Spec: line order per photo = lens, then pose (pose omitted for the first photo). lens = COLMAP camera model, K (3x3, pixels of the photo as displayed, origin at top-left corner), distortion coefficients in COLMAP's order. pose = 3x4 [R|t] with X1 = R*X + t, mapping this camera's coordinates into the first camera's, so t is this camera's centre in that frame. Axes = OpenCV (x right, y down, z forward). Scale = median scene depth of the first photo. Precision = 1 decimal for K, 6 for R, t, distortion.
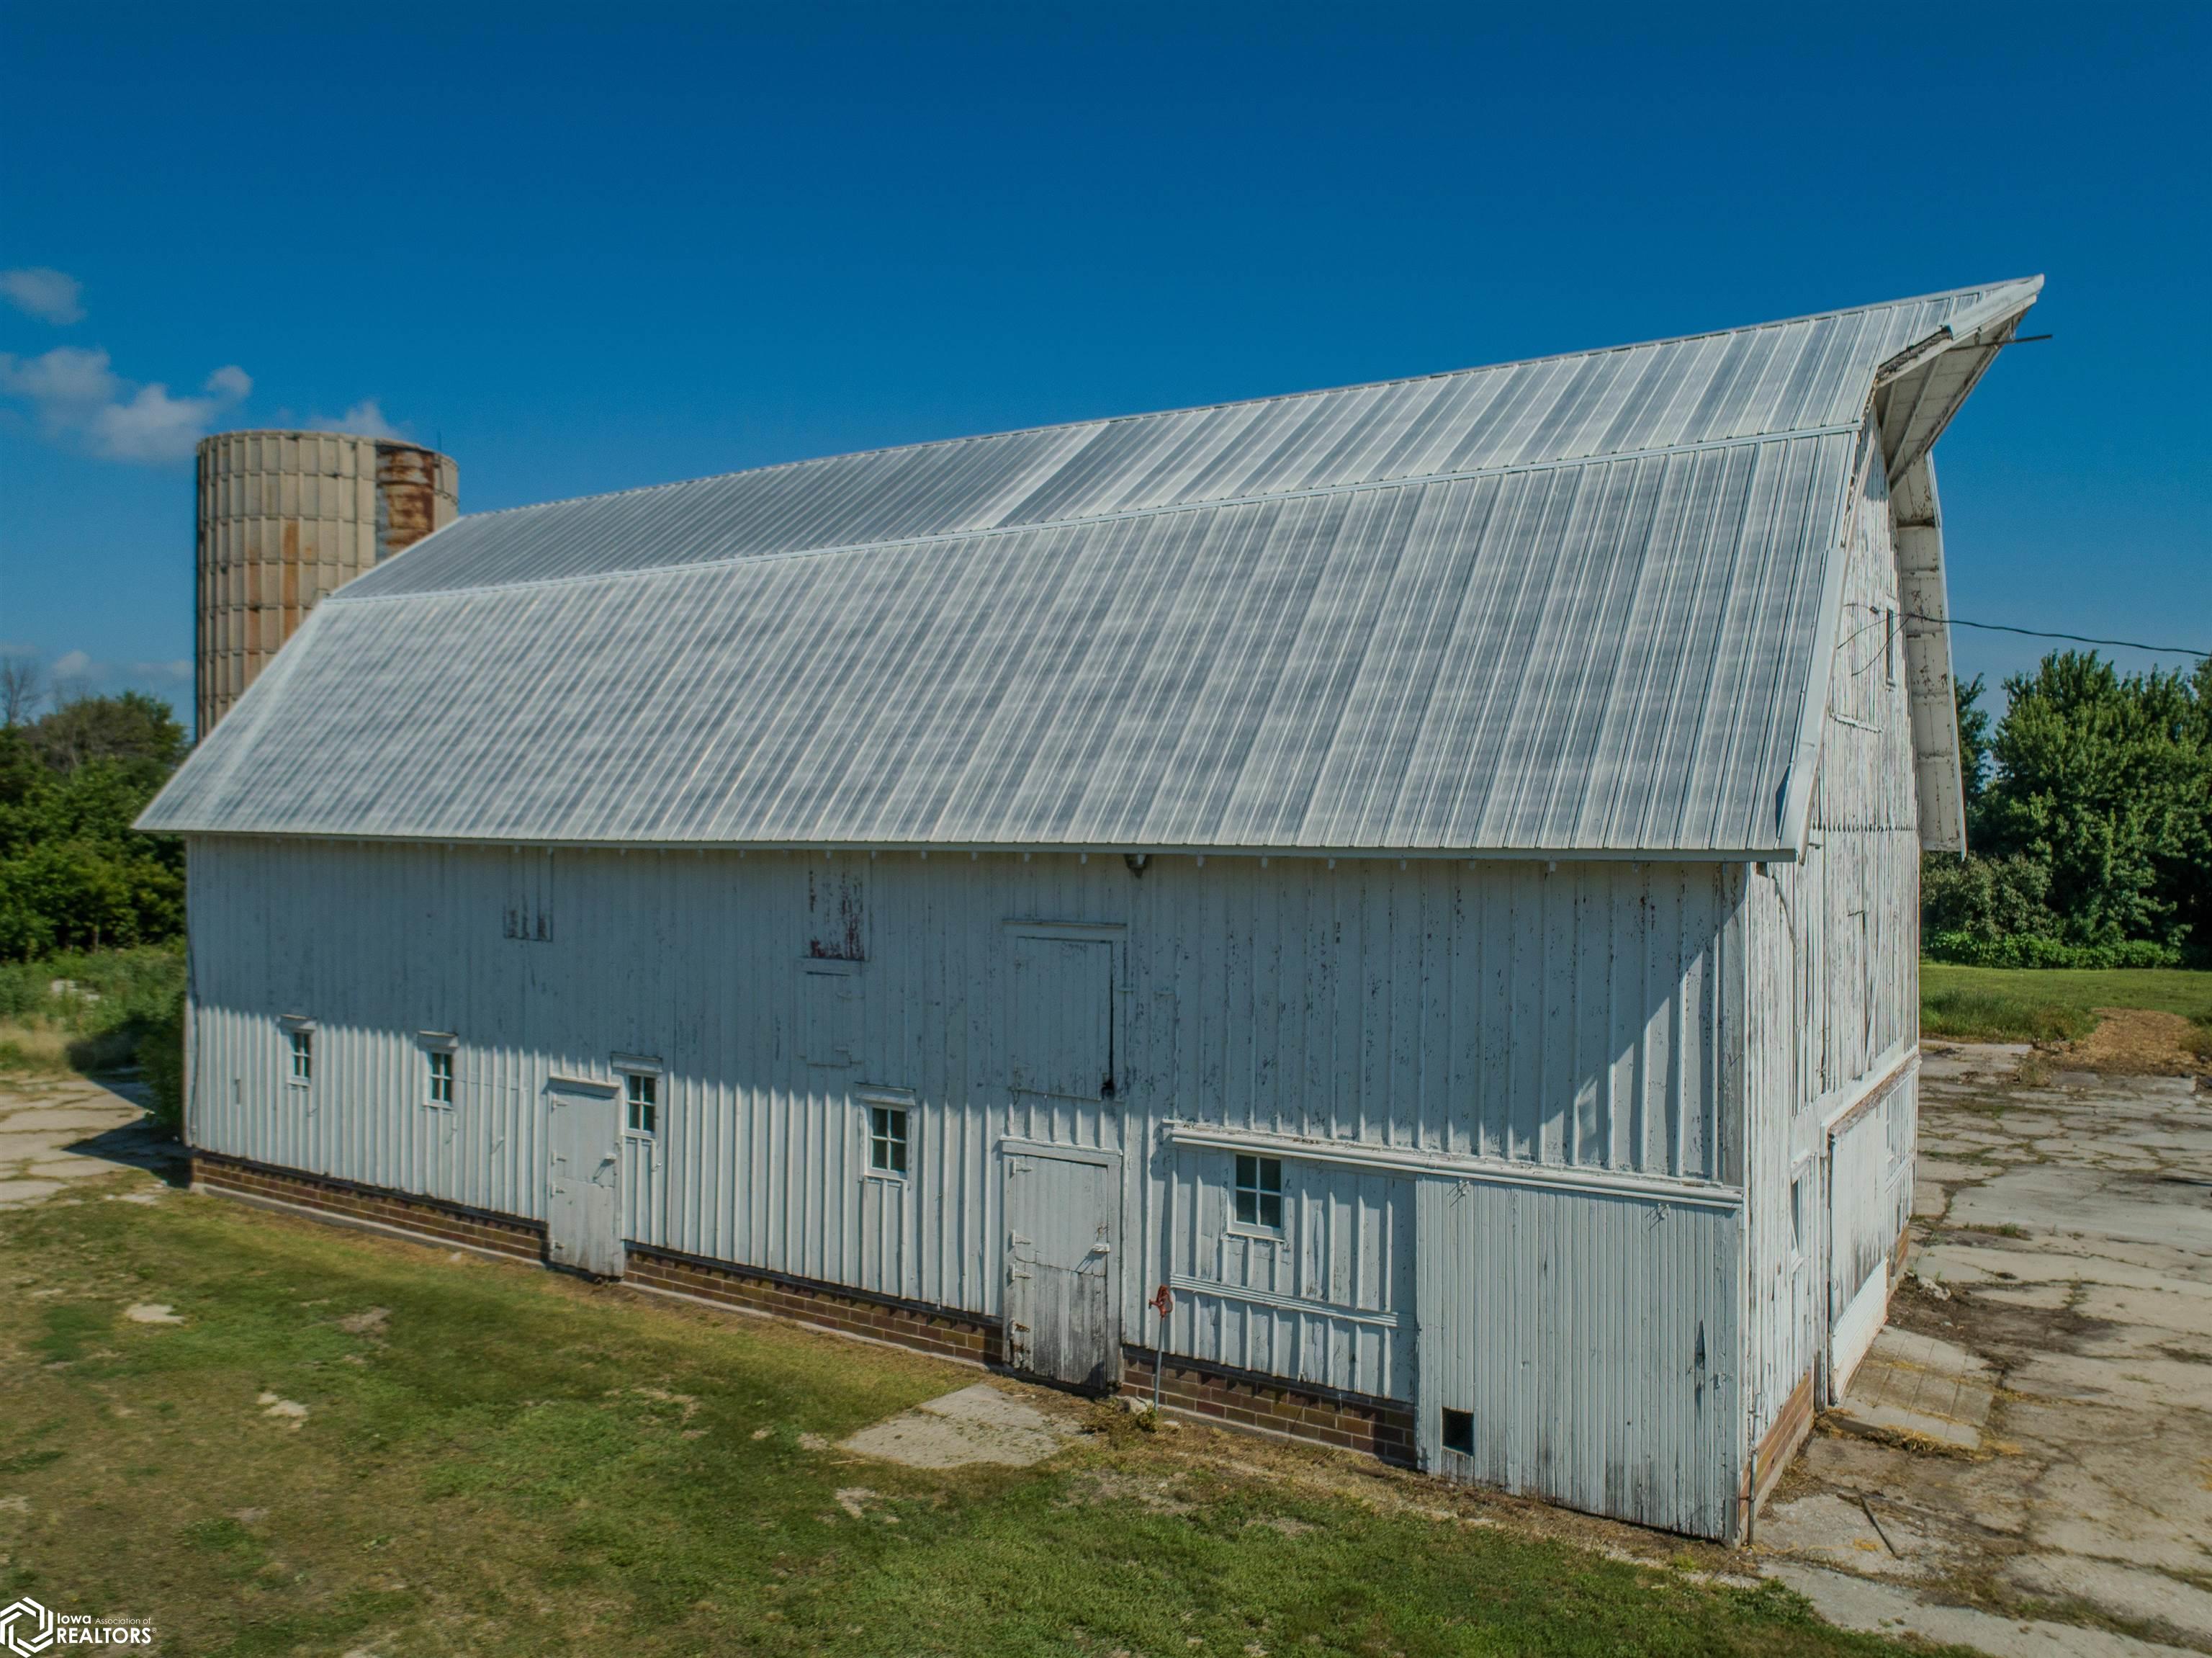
lens RADIAL K [[1581.7, 0, 1106.0], [0, 1581.7, 829.0], [0, 0, 1]] dist [-0.013474, 0.005116]
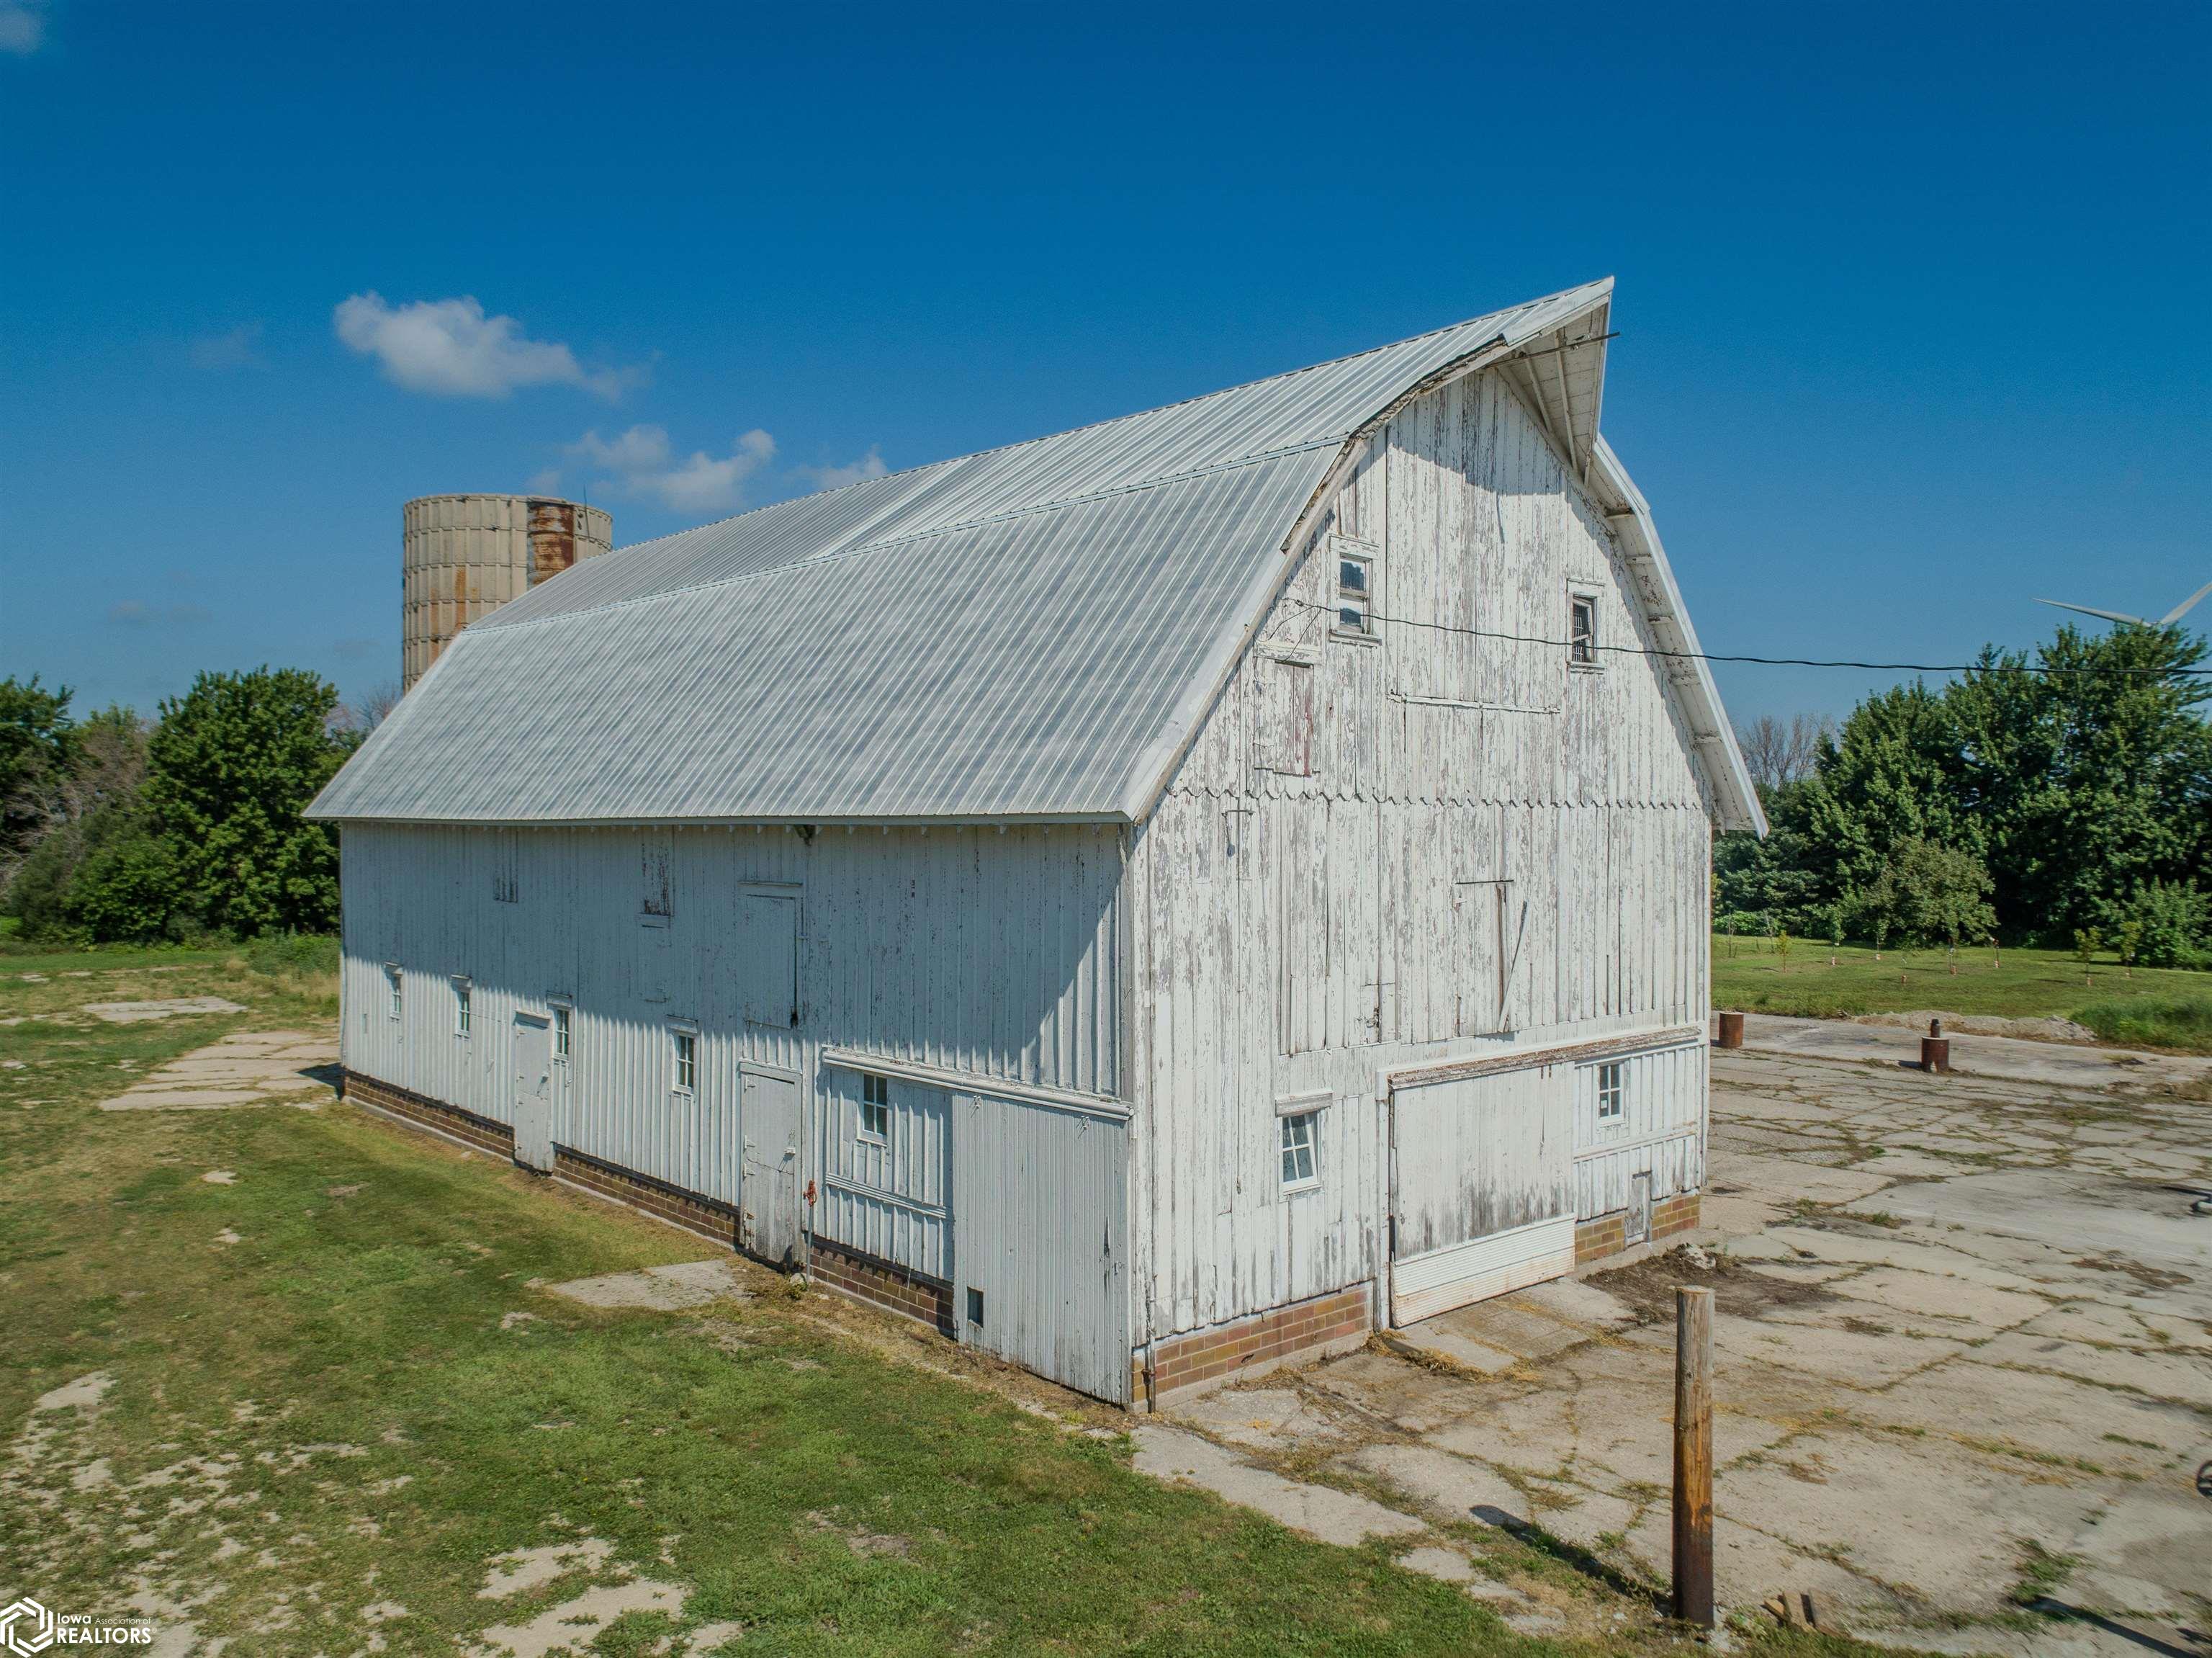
lens RADIAL K [[1570.7, 0, 1106.0], [0, 1570.7, 829.0], [0, 0, 1]] dist [-0.007117, -0.009002]
pose [[0.967271, -0.000922, -0.253744, 0.547592], [0.000380, 0.999998, -0.002188, 0.021411], [0.253745, 0.002020, 0.967269, -0.106087]]
